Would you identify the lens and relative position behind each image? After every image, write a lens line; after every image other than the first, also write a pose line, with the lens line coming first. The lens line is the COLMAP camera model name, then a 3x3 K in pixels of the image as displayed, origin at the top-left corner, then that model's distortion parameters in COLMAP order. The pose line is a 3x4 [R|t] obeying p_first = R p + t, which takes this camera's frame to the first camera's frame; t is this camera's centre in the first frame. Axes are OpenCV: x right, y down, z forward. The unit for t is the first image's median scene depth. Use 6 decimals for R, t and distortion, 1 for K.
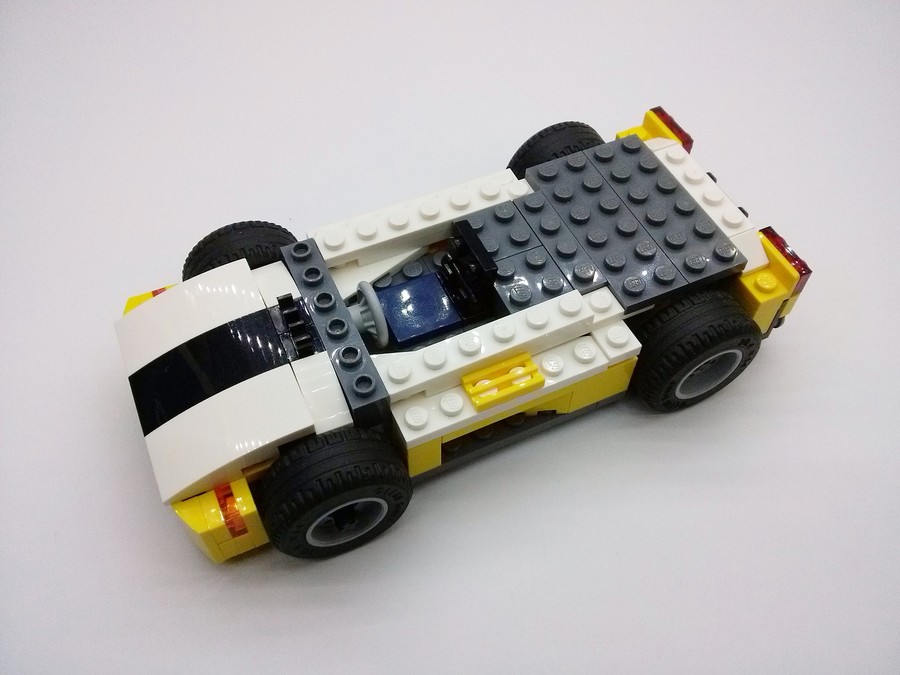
lens RADIAL K [[835.1, 0, 456.3], [0, 835.1, 338.8], [0, 0, 1]] dist [-0.075611, 0.000000]
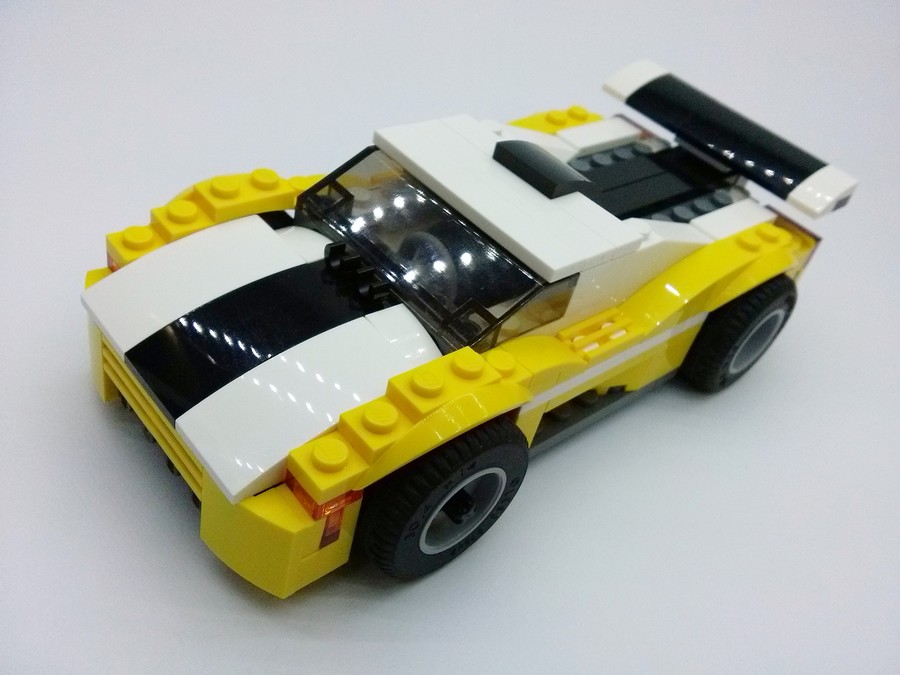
lens RADIAL K [[835.1, 0, 449.4], [0, 835.1, 344.0], [0, 0, 1]] dist [-0.075611, 0.000000]
pose [[0.939949, -0.035063, 0.339508, -0.369084], [0.105282, 0.975989, -0.190684, 0.199689], [-0.324670, 0.214978, 0.921072, 0.254829]]
